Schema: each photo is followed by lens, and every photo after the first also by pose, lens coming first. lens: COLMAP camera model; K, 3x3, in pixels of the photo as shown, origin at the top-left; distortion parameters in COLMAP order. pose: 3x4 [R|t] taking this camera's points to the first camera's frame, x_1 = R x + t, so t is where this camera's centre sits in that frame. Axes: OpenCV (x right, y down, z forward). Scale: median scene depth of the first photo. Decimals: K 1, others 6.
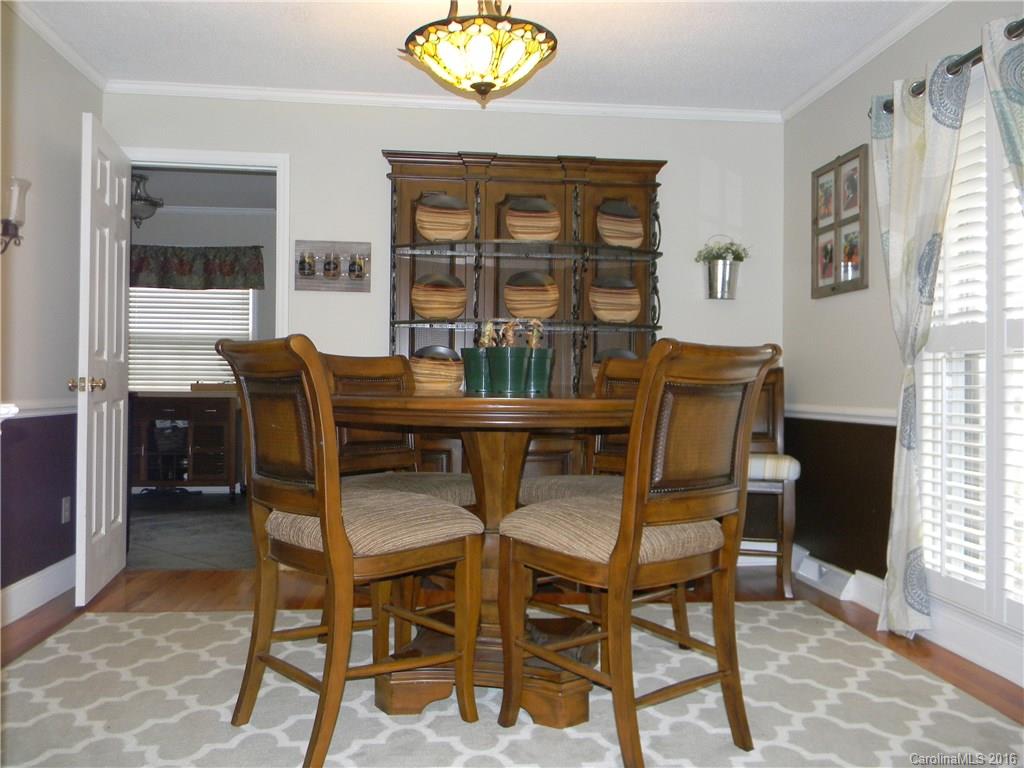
lens RADIAL K [[826.5, 0, 513.5], [0, 826.5, 384.1], [0, 0, 1]] dist [0.006605, -0.021145]
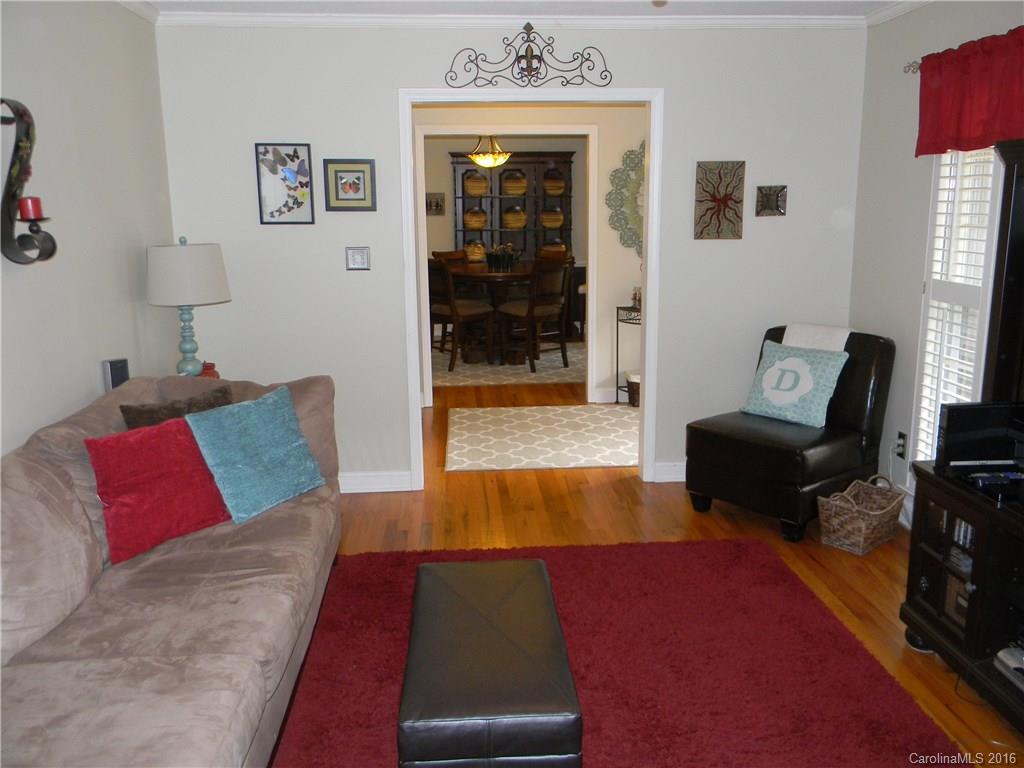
lens RADIAL K [[826.5, 0, 512.2], [0, 826.5, 384.5], [0, 0, 1]] dist [0.006605, -0.021145]
pose [[0.999342, -0.013829, -0.033545, 0.084925], [0.020547, 0.977686, 0.209067, -0.133411], [0.029905, -0.209618, 0.977326, -1.360715]]
